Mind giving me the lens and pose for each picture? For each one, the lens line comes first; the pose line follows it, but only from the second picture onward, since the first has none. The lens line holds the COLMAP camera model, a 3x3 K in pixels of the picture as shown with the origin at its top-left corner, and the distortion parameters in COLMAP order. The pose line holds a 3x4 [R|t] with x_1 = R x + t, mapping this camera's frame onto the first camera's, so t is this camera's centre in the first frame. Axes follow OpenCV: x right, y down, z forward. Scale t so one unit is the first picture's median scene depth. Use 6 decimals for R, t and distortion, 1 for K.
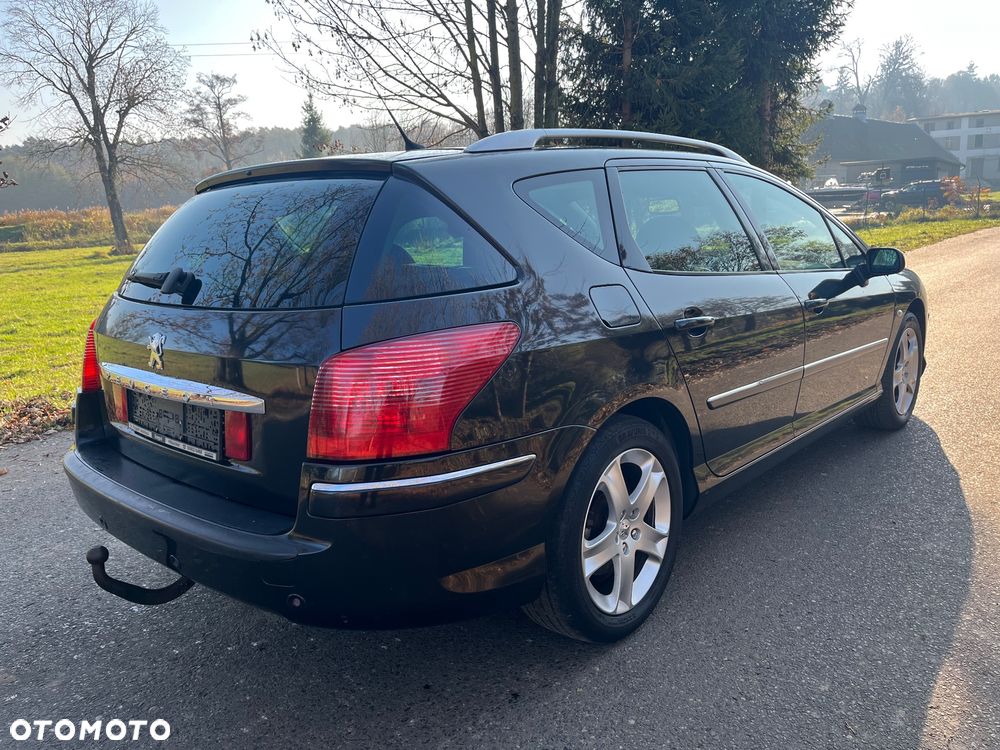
lens RADIAL K [[751.0, 0, 495.4], [0, 751.0, 374.6], [0, 0, 1]] dist [0.107614, -0.151408]
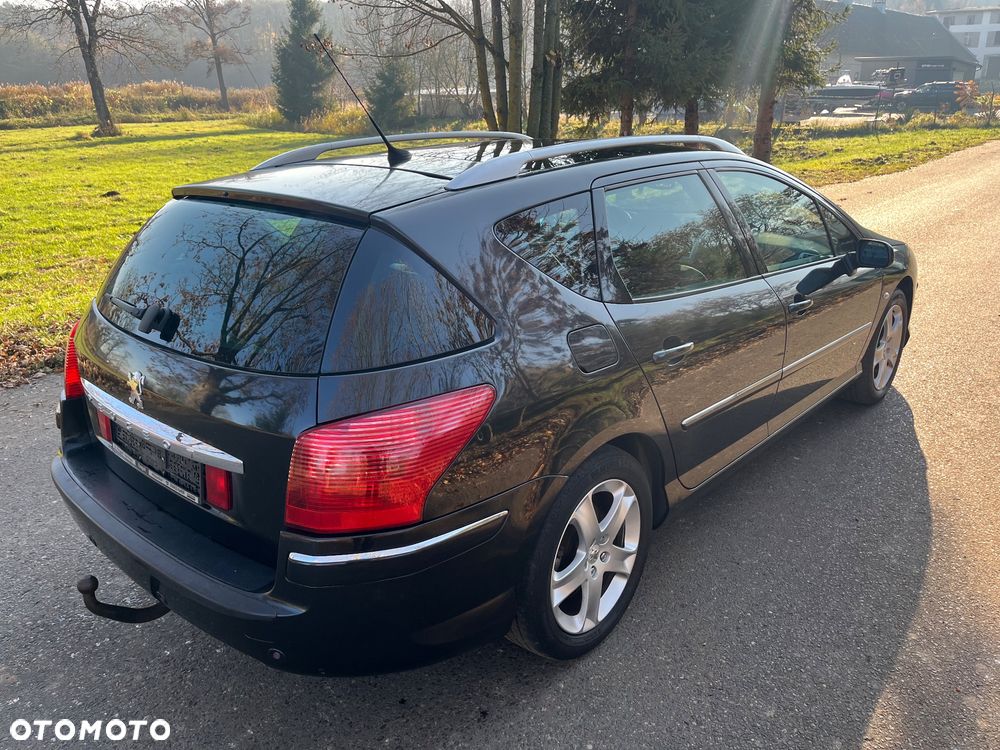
lens RADIAL K [[751.0, 0, 495.4], [0, 751.0, 374.6], [0, 0, 1]] dist [0.107614, -0.151408]
pose [[0.999679, 0.023275, 0.010043, 0.017339], [-0.024424, 0.990447, 0.135716, -0.171933], [-0.006788, -0.135918, 0.990697, -0.001990]]
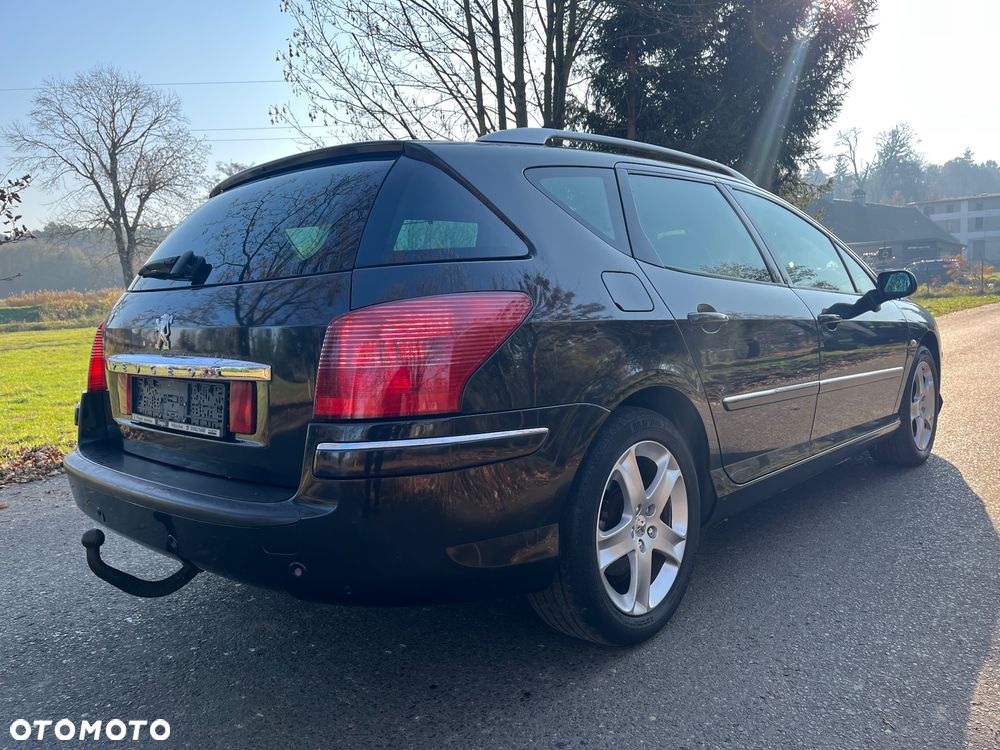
lens RADIAL K [[752.2, 0, 494.6], [0, 752.2, 376.8], [0, 0, 1]] dist [0.102425, -0.143637]
pose [[0.999938, 0.001537, -0.011021, -0.003827], [-0.002630, 0.994997, -0.099867, 0.107925], [0.010813, 0.099890, 0.994940, 0.022570]]
